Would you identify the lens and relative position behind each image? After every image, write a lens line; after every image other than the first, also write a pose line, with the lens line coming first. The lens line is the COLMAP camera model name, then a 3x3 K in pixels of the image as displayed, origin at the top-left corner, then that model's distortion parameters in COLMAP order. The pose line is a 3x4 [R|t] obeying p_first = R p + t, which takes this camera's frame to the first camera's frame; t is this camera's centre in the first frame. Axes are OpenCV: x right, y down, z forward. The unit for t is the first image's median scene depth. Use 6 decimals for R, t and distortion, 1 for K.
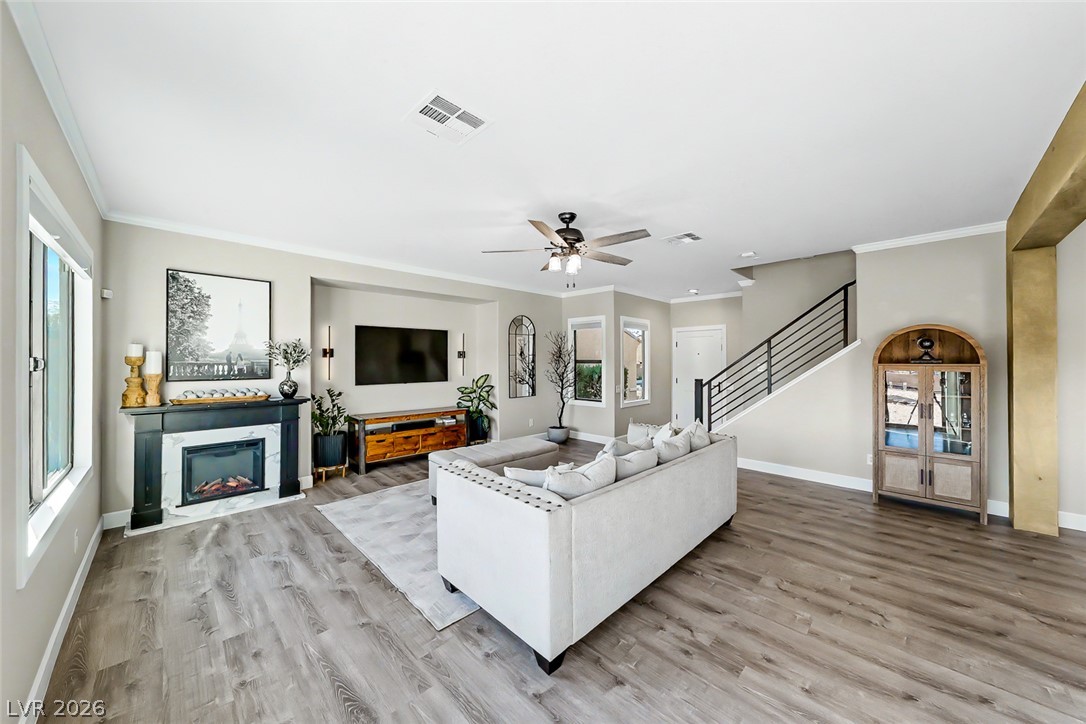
lens RADIAL K [[377.8, 0, 541.3], [0, 377.8, 362.5], [0, 0, 1]] dist [0.003153, -0.000751]
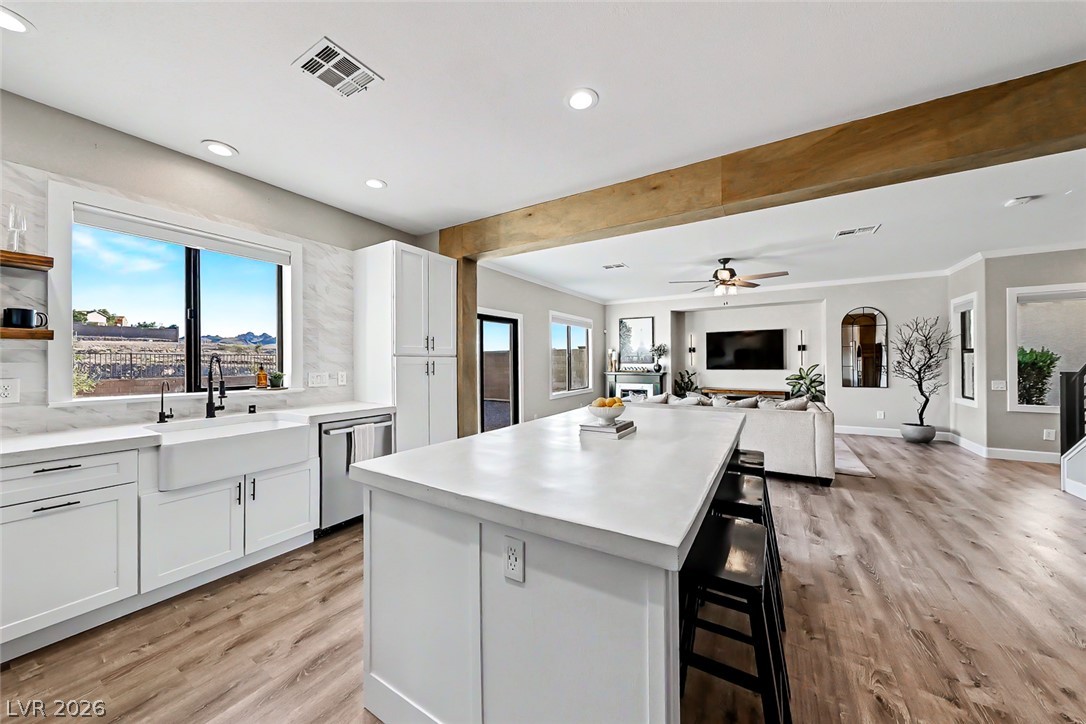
lens RADIAL K [[377.8, 0, 542.0], [0, 377.8, 357.1], [0, 0, 1]] dist [0.003153, -0.000751]
pose [[0.240705, -0.012445, -0.970519, 1.233741], [0.001006, 0.999920, -0.012572, 0.036768], [0.970598, 0.002050, 0.240698, -0.115560]]
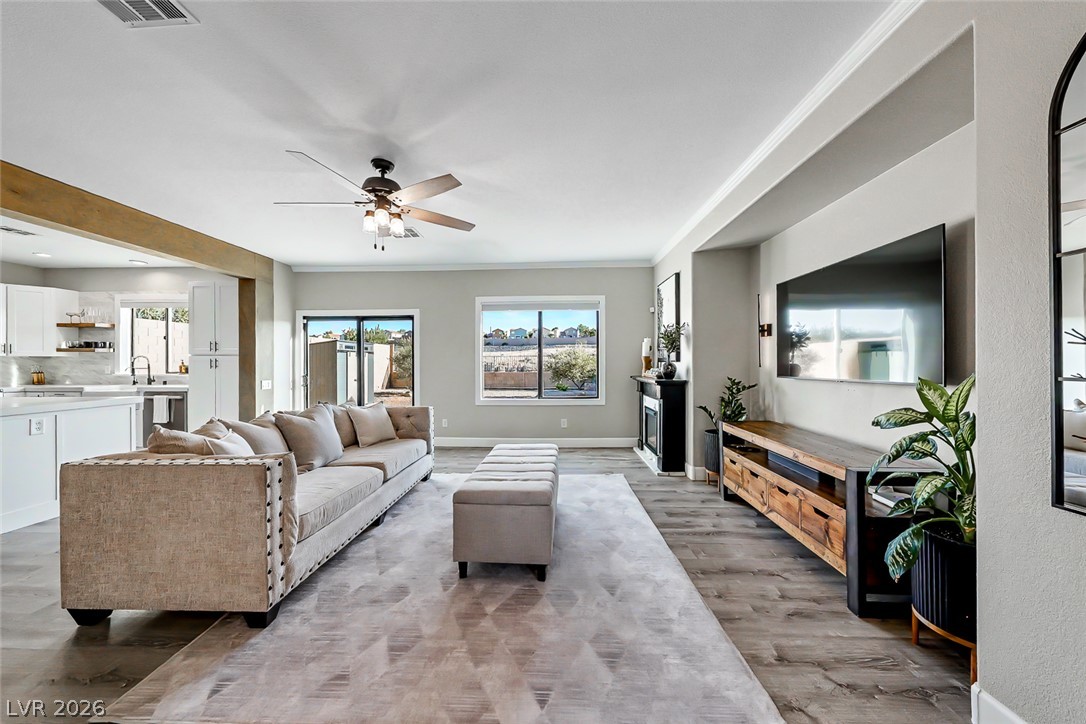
lens RADIAL K [[377.8, 0, 540.6], [0, 377.8, 360.8], [0, 0, 1]] dist [0.003153, -0.000751]
pose [[-0.728366, -0.000995, -0.685187, 0.339003], [-0.000074, 0.999999, -0.001374, 0.044010], [0.685188, -0.000950, -0.728366, 1.598611]]
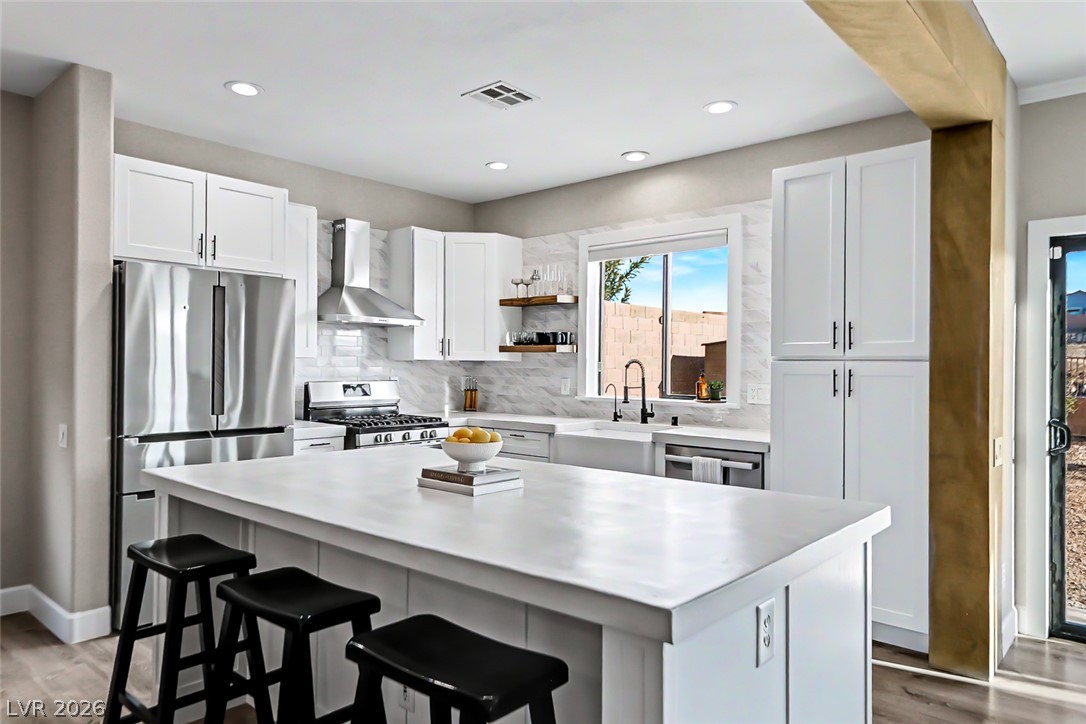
lens RADIAL K [[702.5, 0, 541.0], [0, 702.5, 361.1], [0, 0, 1]] dist [0.028790, -0.016368]
pose [[-0.997404, -0.007828, -0.071583, 0.713759], [-0.007481, 0.999959, -0.005122, 0.032171], [0.071620, -0.004573, -0.997421, 0.714693]]
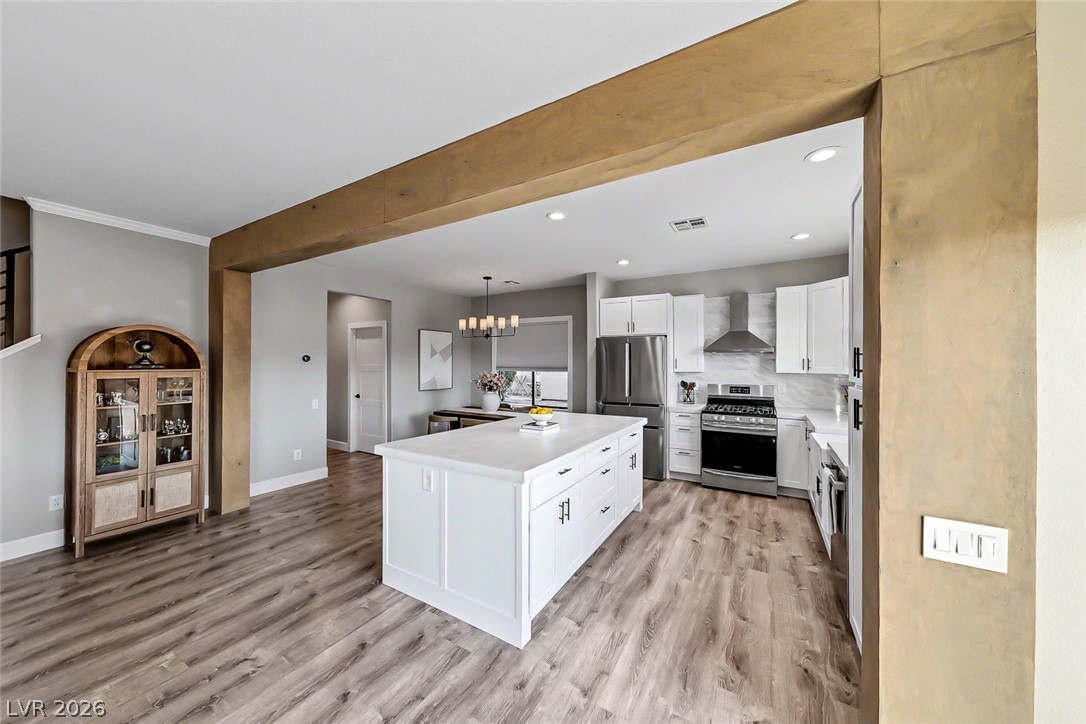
lens RADIAL K [[377.8, 0, 540.3], [0, 377.8, 358.7], [0, 0, 1]] dist [0.003153, -0.000751]
pose [[-0.252725, 0.010621, 0.967480, -0.071232], [0.002926, 0.999944, -0.010213, -0.009187], [-0.967534, 0.000250, -0.252742, 0.314197]]
